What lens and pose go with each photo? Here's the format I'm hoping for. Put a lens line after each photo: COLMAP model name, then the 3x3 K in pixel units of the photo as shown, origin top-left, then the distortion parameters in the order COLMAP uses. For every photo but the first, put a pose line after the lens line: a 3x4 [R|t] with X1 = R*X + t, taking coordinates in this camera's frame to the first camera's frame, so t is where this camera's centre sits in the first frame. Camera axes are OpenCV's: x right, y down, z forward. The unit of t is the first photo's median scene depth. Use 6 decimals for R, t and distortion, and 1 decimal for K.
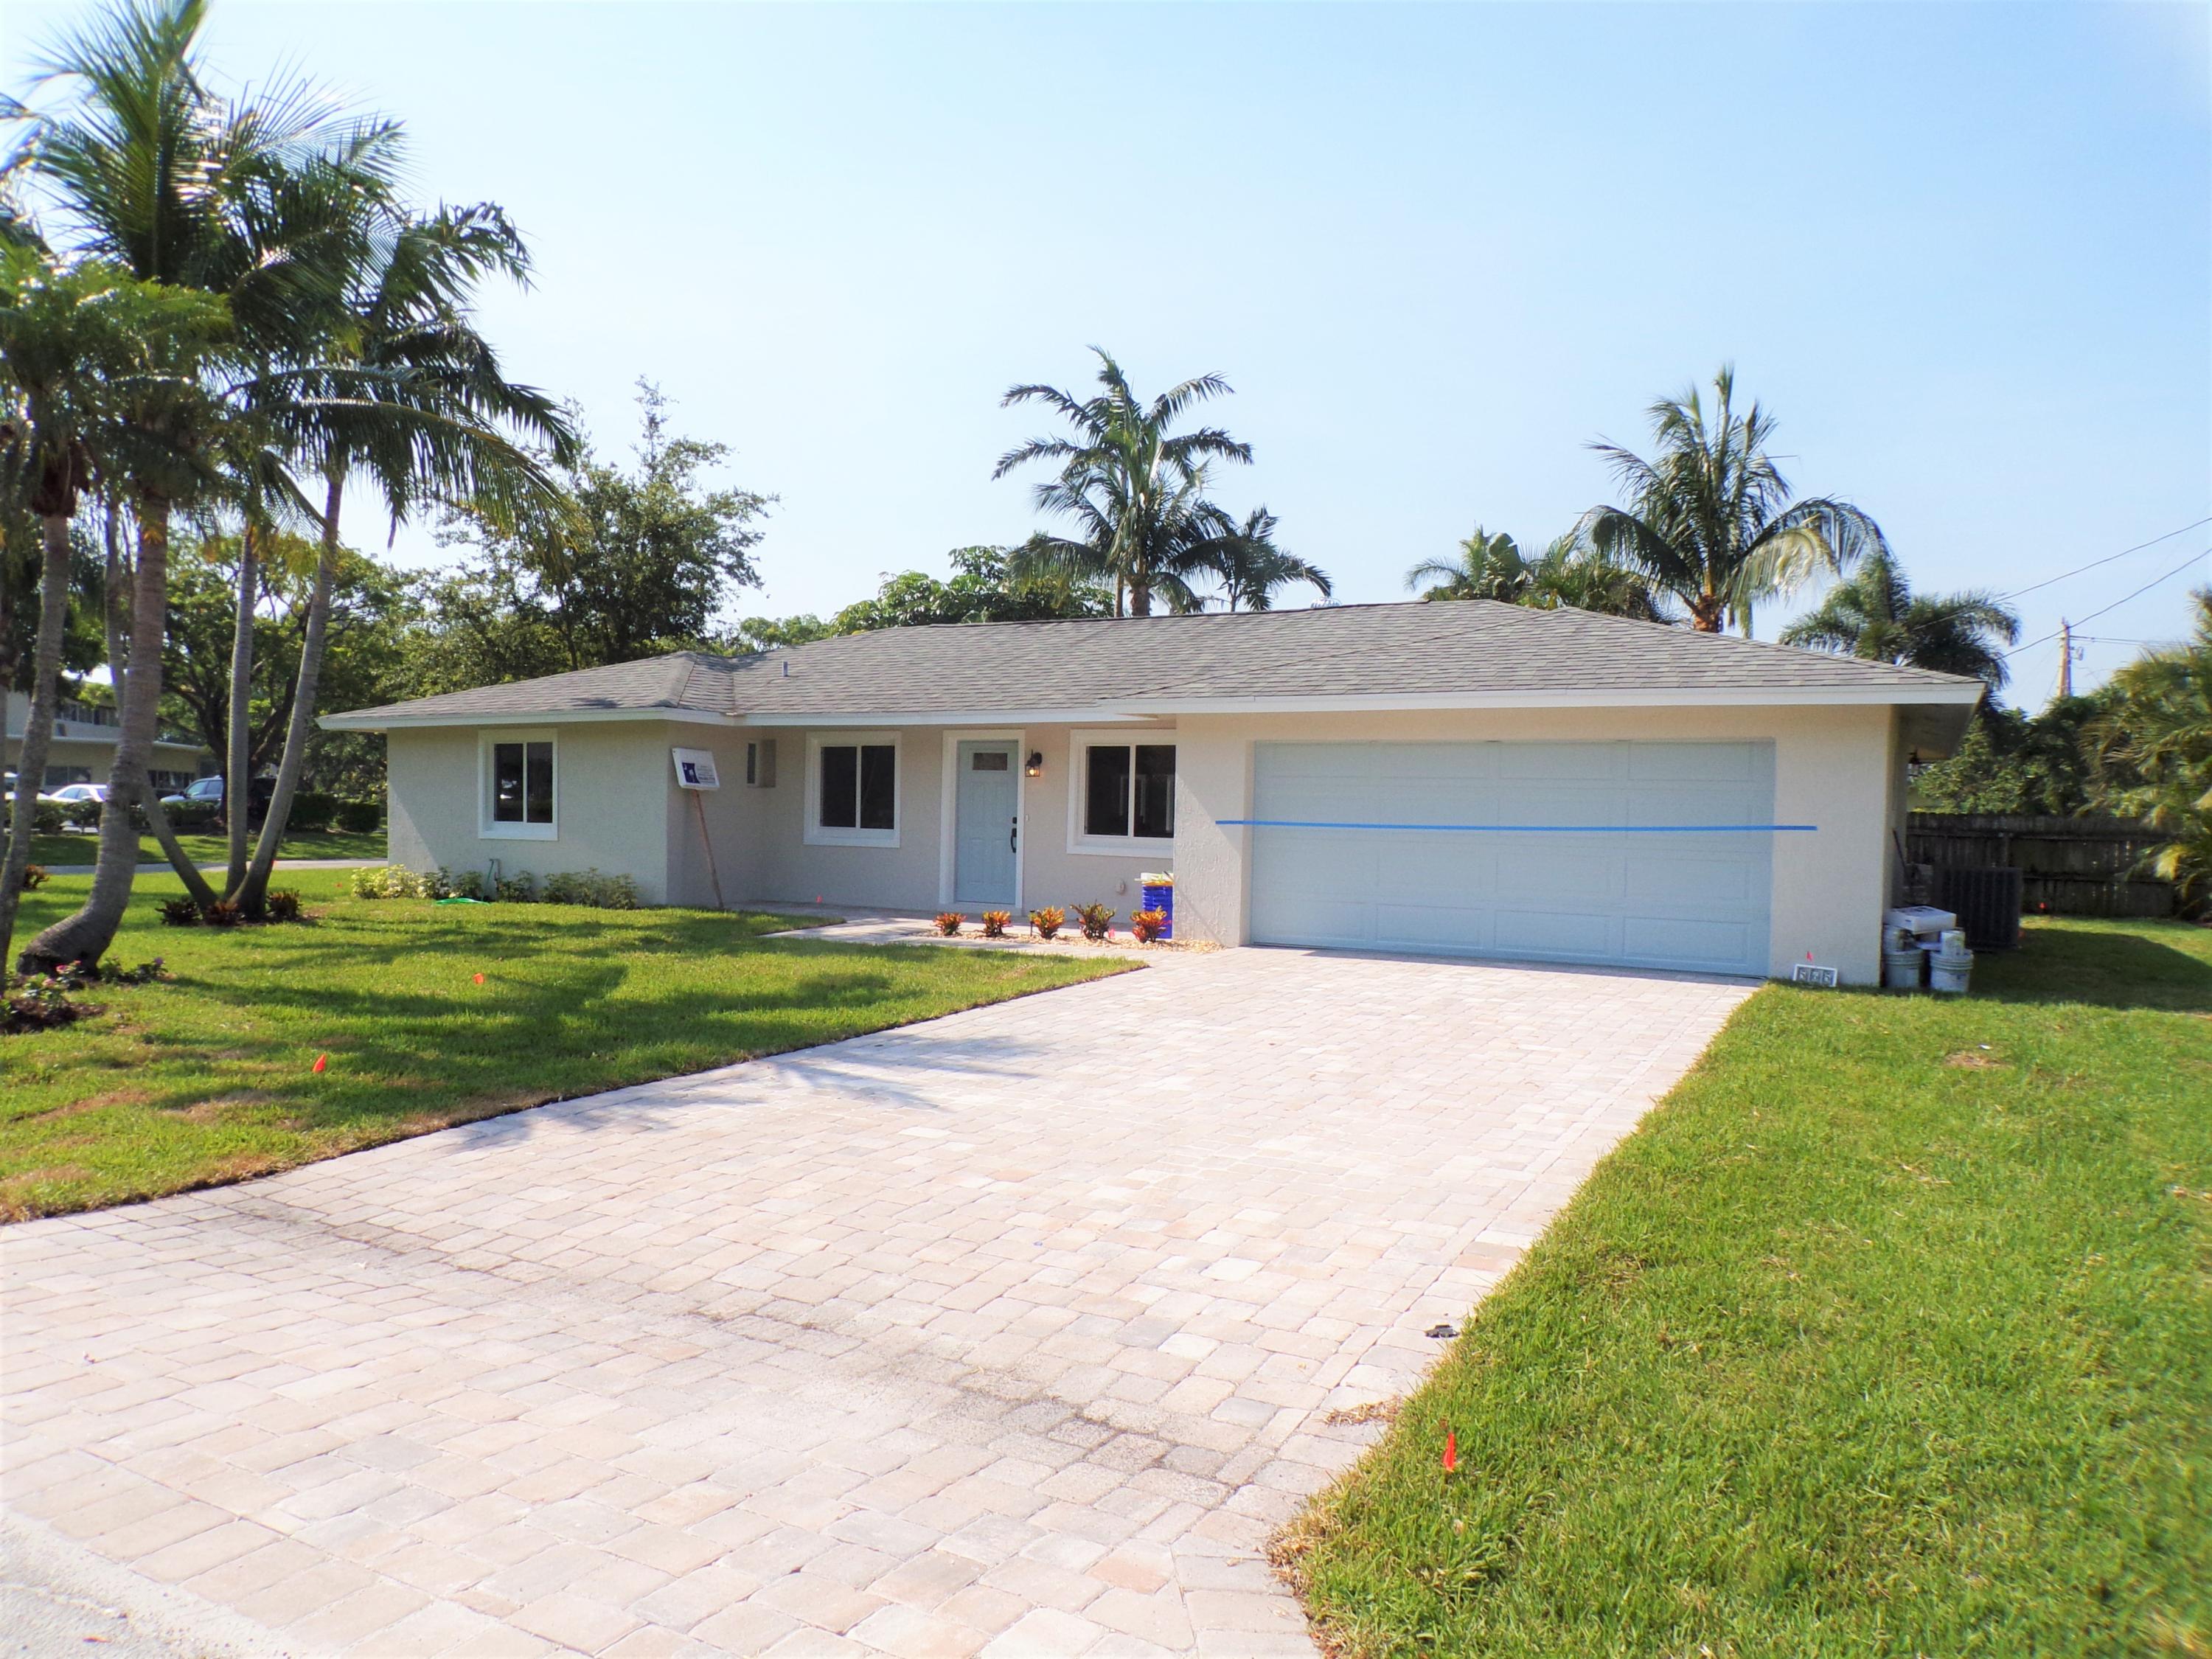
lens RADIAL K [[1500.7, 0, 1093.2], [0, 1500.7, 835.9], [0, 0, 1]] dist [0.005503, 0.000309]
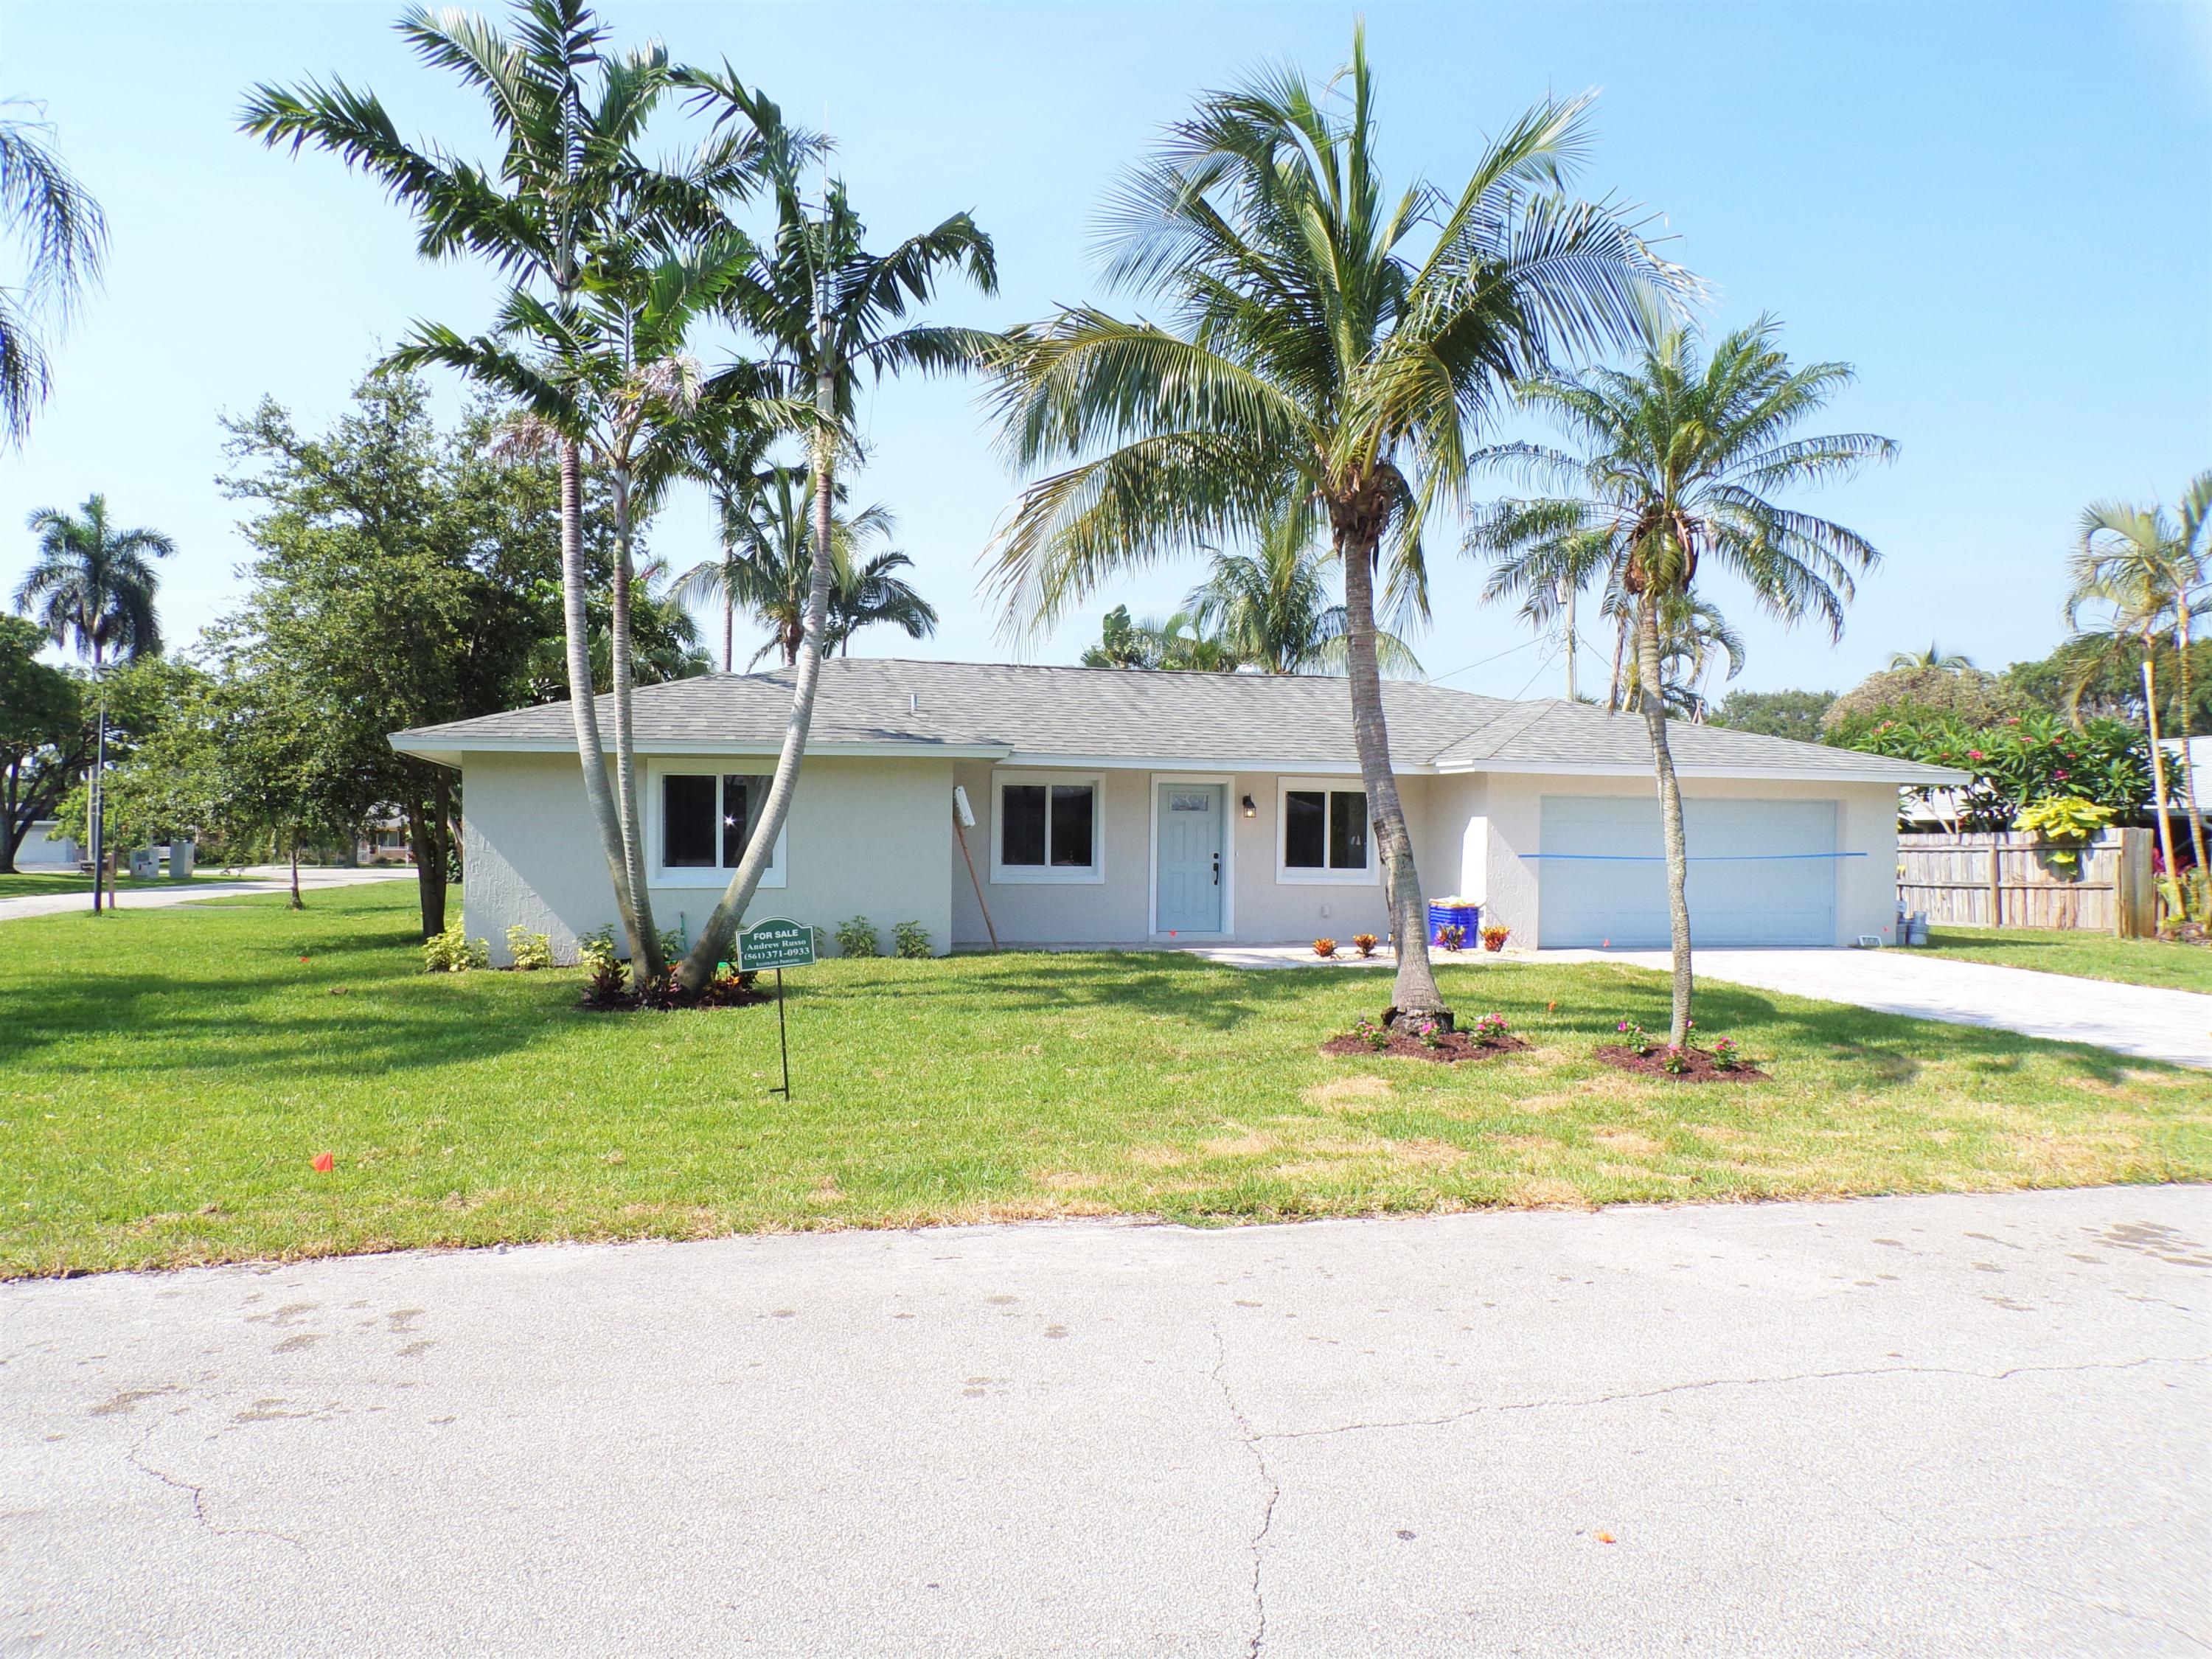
lens RADIAL K [[1500.7, 0, 1092.6], [0, 1500.7, 832.9], [0, 0, 1]] dist [0.005503, 0.000309]
pose [[0.729196, -0.006289, 0.684276, -0.899457], [0.016621, 0.999826, -0.008523, -0.019967], [-0.684103, 0.017588, 0.729174, 0.252956]]
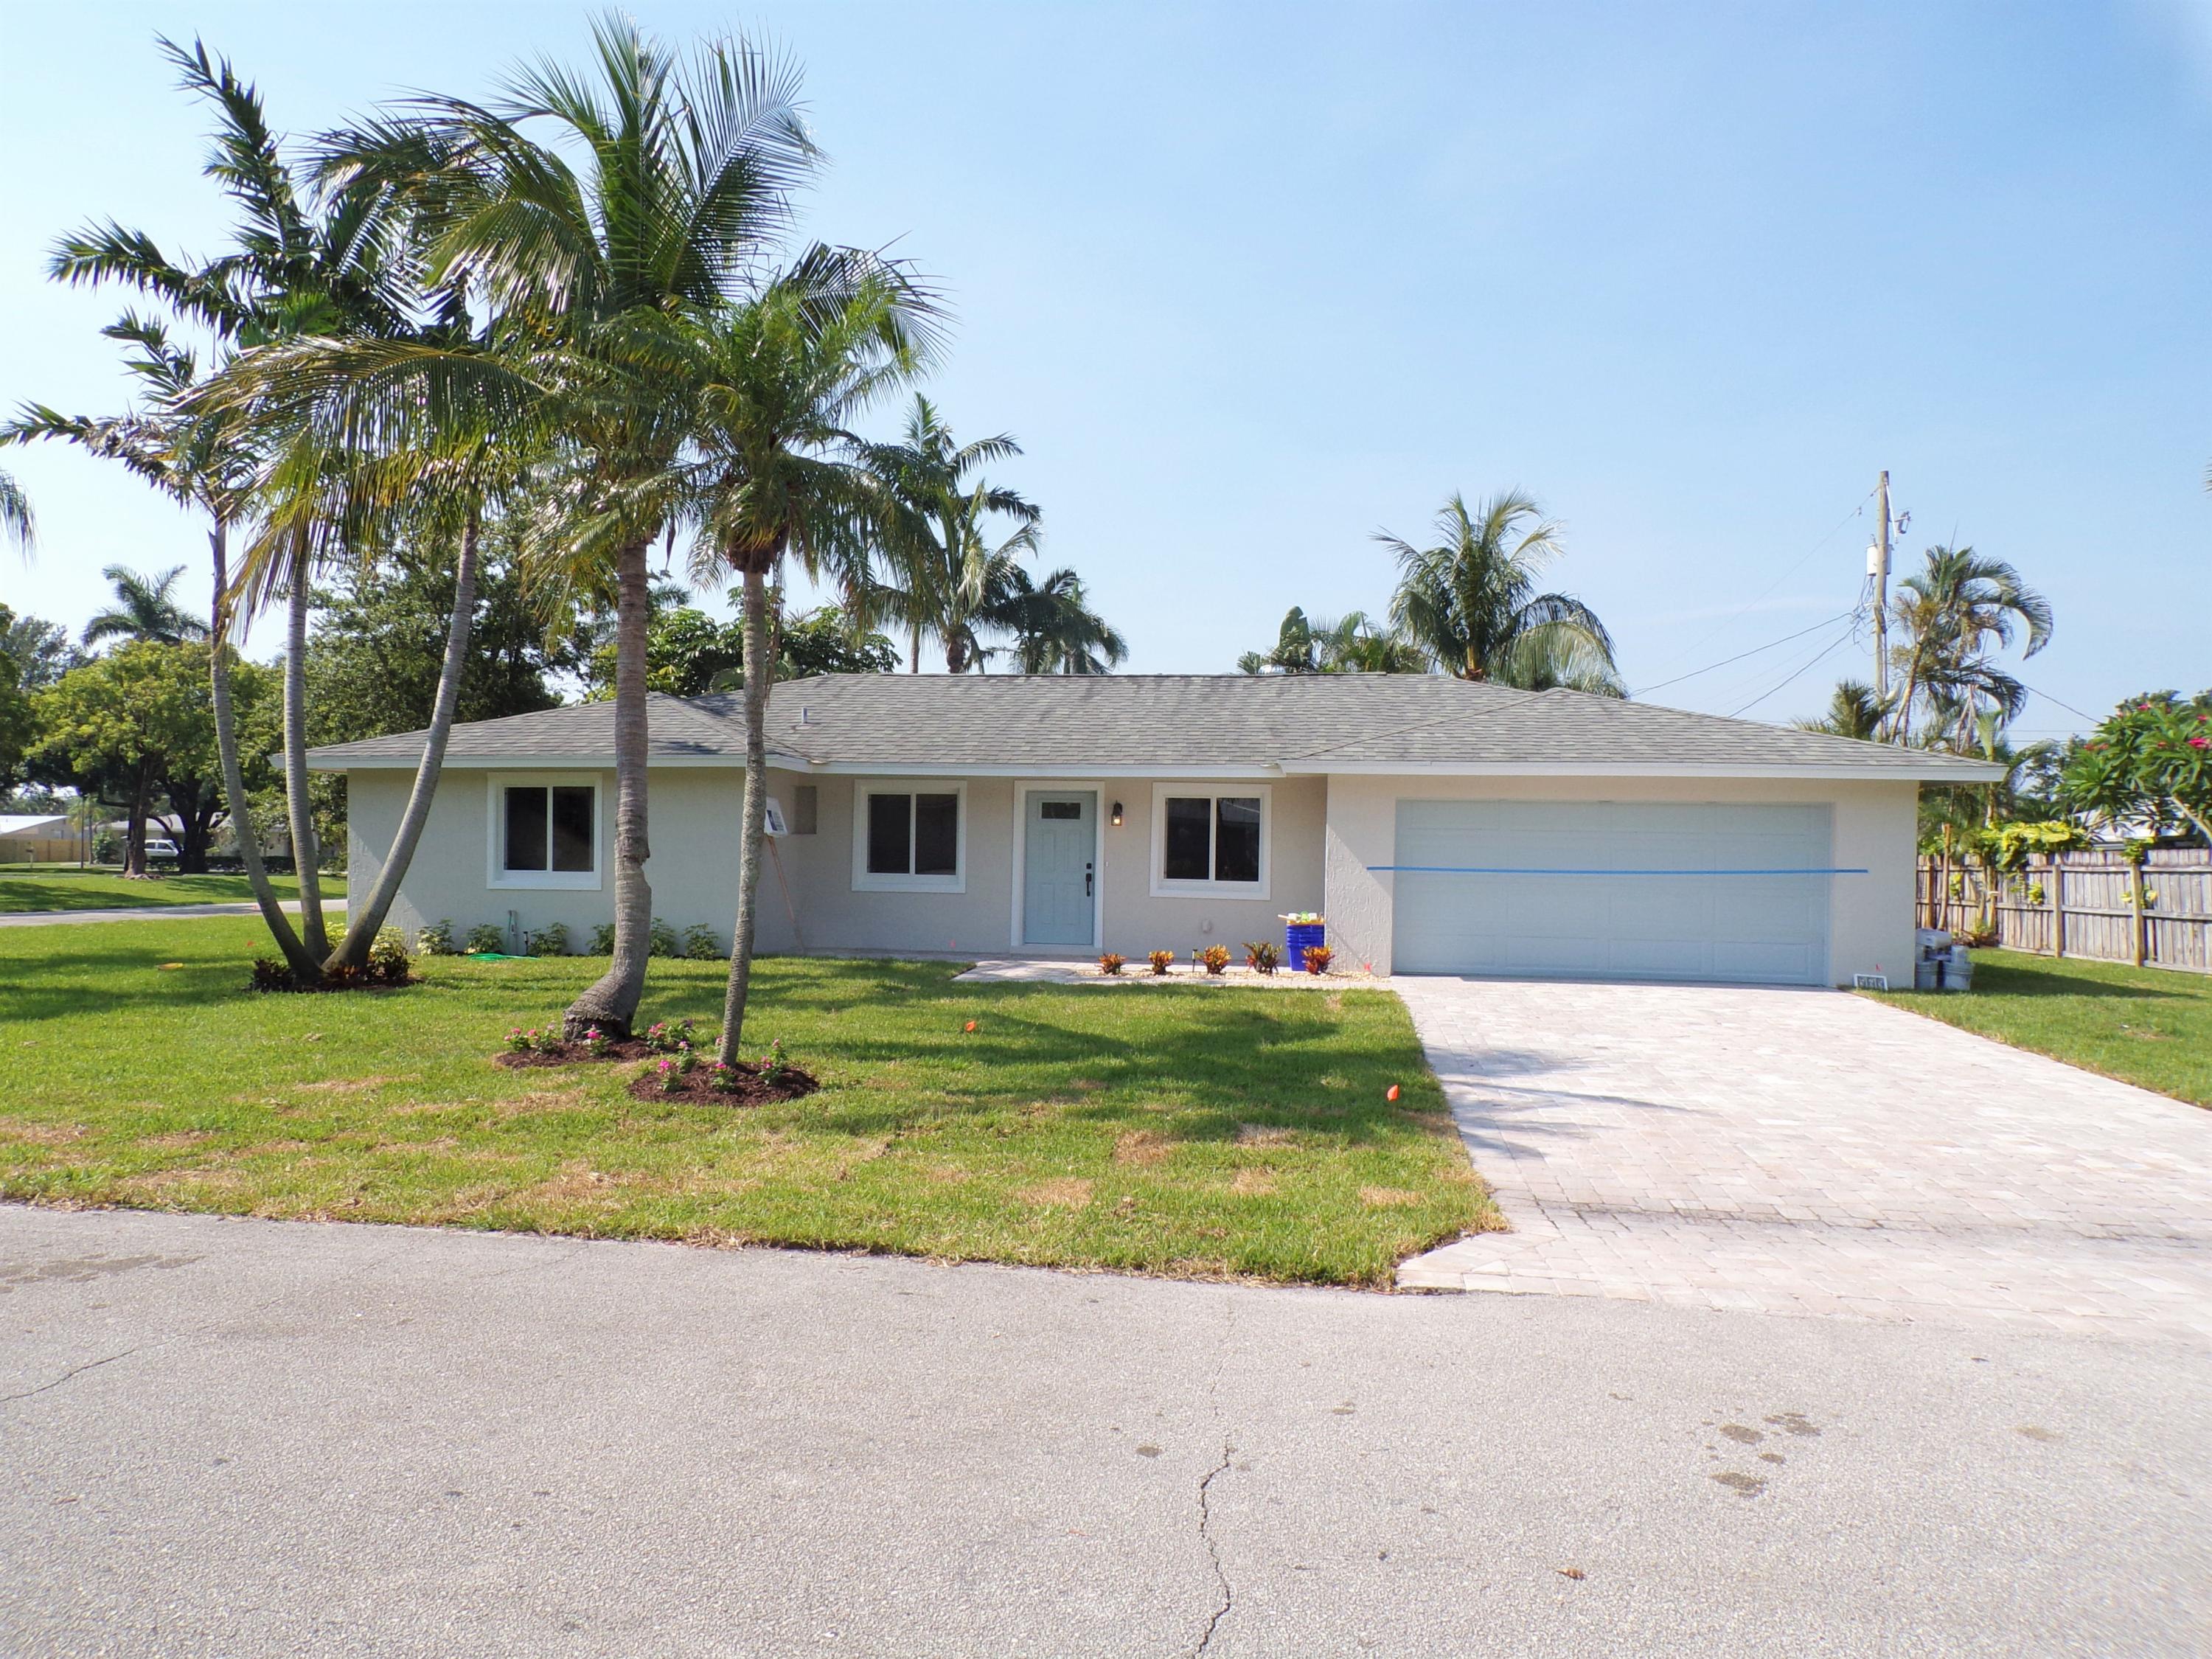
lens RADIAL K [[1500.7, 0, 1101.2], [0, 1500.7, 828.5], [0, 0, 1]] dist [0.005503, 0.000309]
pose [[0.935416, 0.001559, 0.353545, -0.430539], [0.007877, 0.999650, -0.025248, -0.010306], [-0.353461, 0.026403, 0.935077, -0.005852]]
